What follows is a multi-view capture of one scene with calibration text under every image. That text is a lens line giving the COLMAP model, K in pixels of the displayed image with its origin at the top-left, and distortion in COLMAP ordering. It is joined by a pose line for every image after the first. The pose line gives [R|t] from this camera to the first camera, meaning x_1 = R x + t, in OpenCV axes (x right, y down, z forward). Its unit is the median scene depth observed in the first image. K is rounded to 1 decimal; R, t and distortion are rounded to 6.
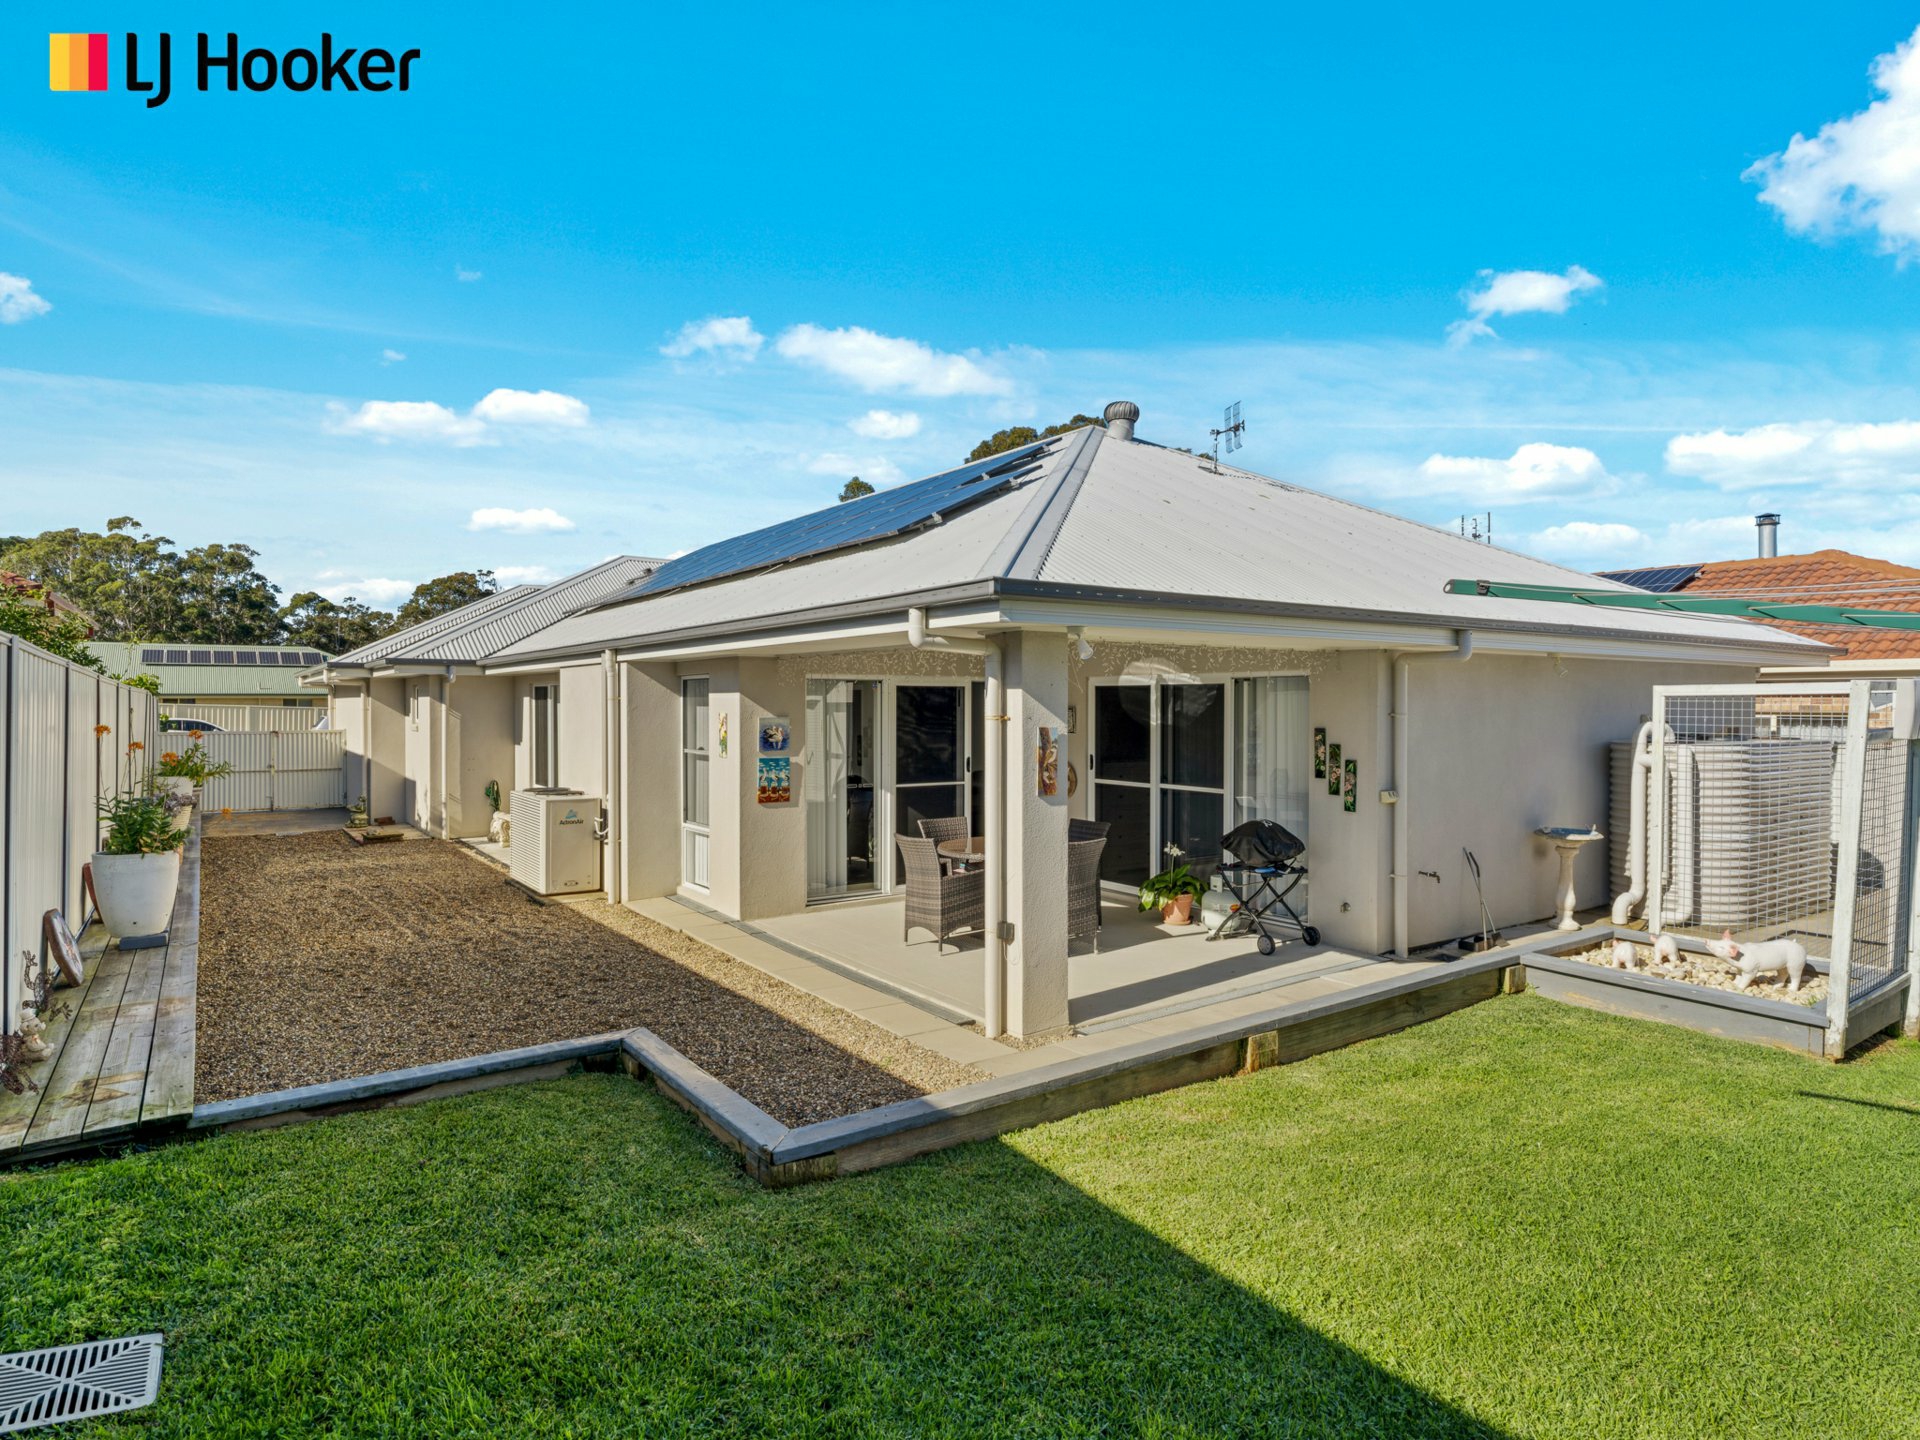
lens RADIAL K [[1001.3, 0, 961.5], [0, 1001.3, 725.4], [0, 0, 1]] dist [-0.000593, 0.000836]
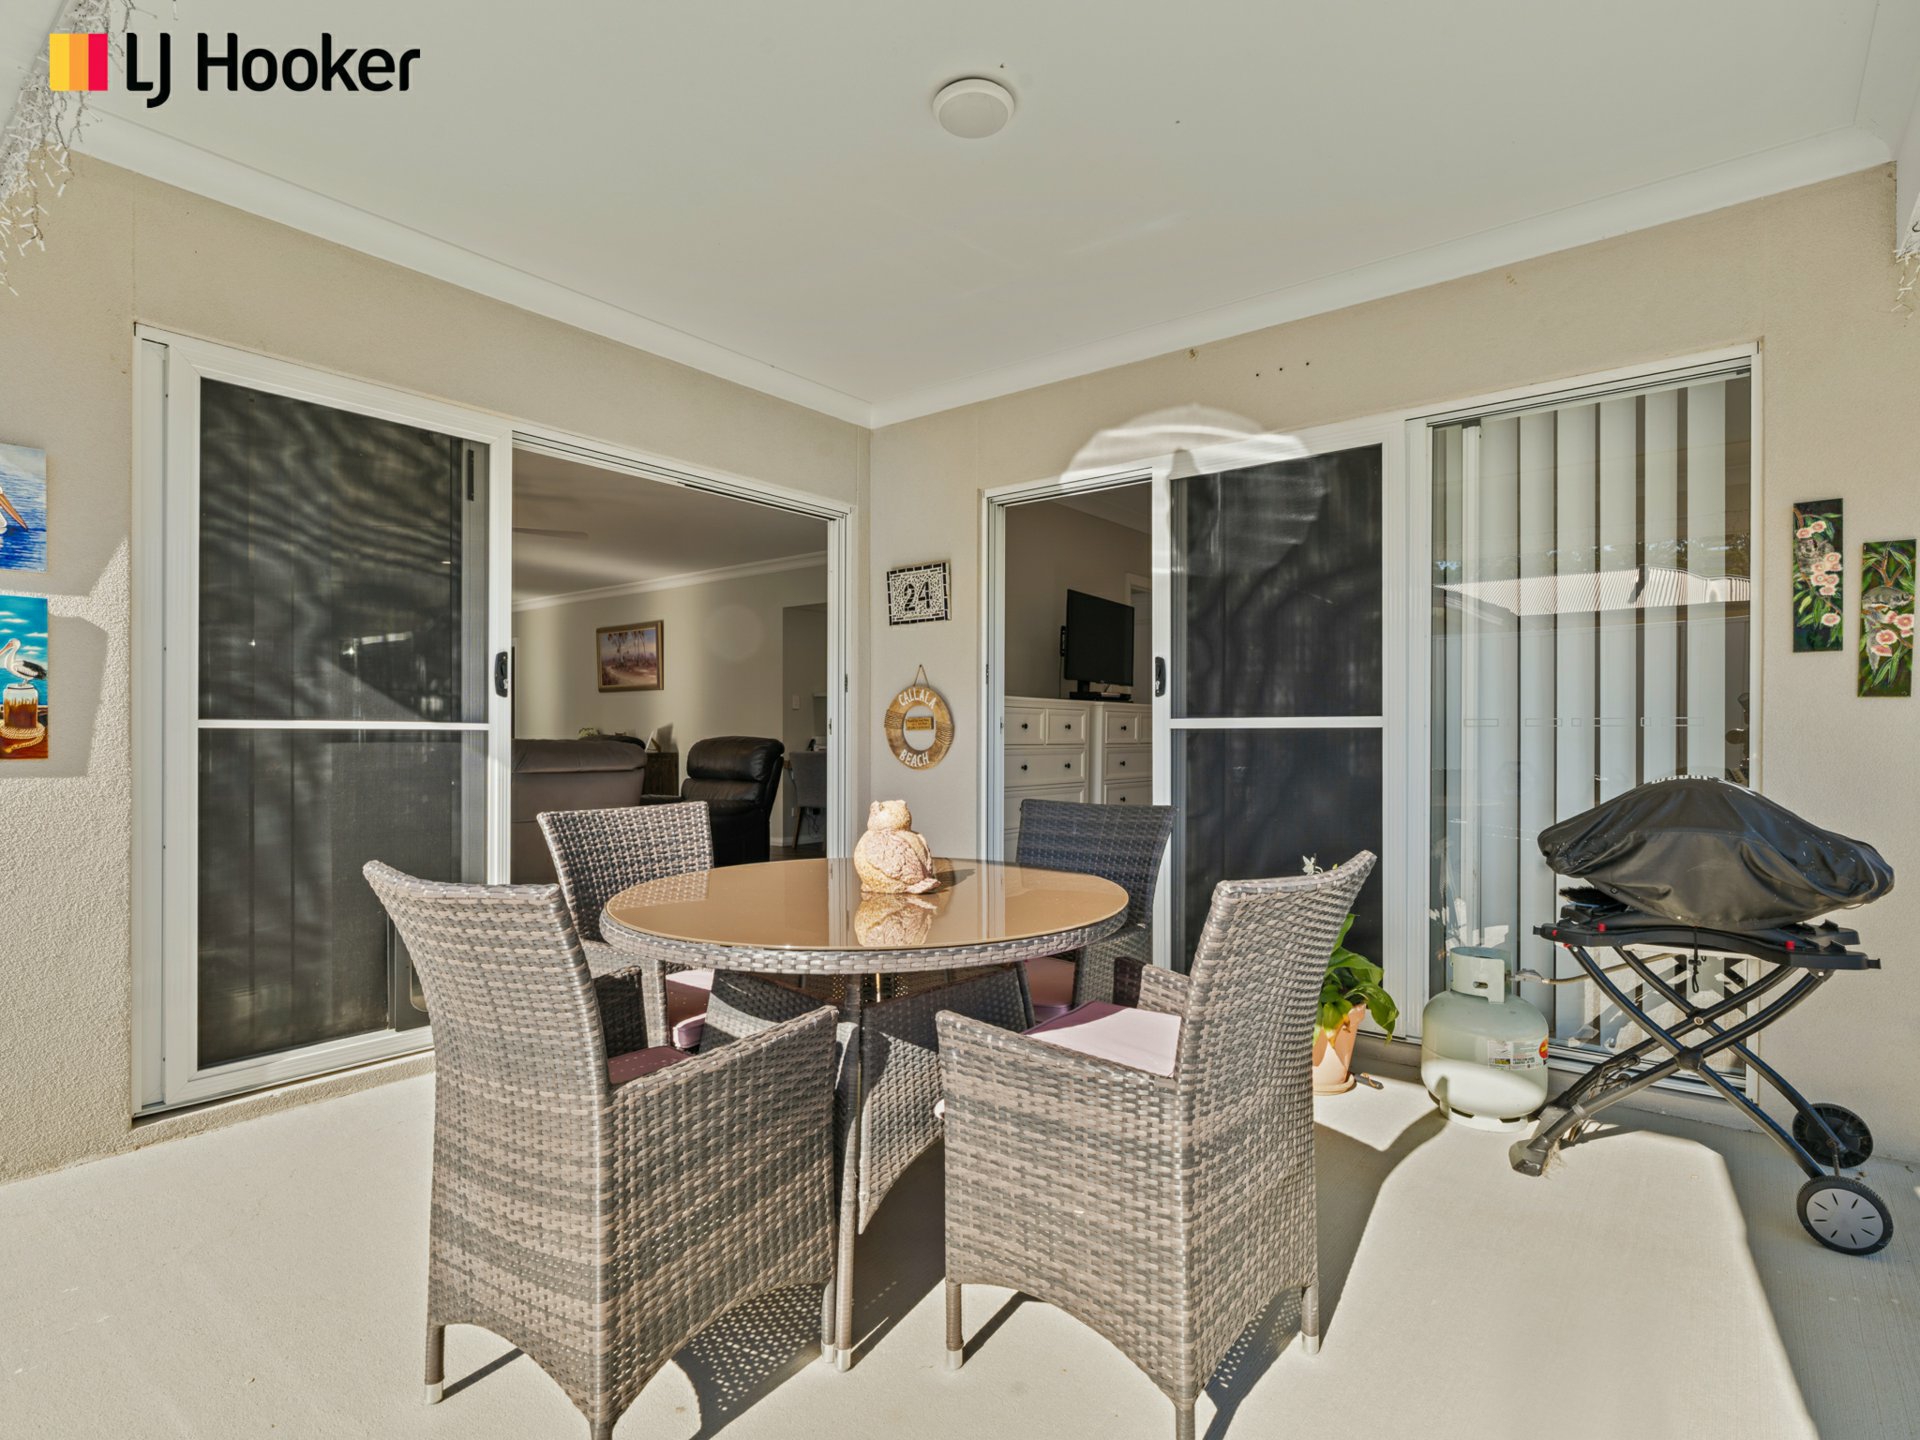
lens RADIAL K [[985.2, 0, 954.2], [0, 985.2, 725.0], [0, 0, 1]] dist [-0.000552, 0.001188]
pose [[0.959077, 0.001449, 0.283143, -0.008006], [0.001229, 0.999956, -0.009279, 0.070493], [-0.283144, 0.009247, 0.959033, 0.677299]]
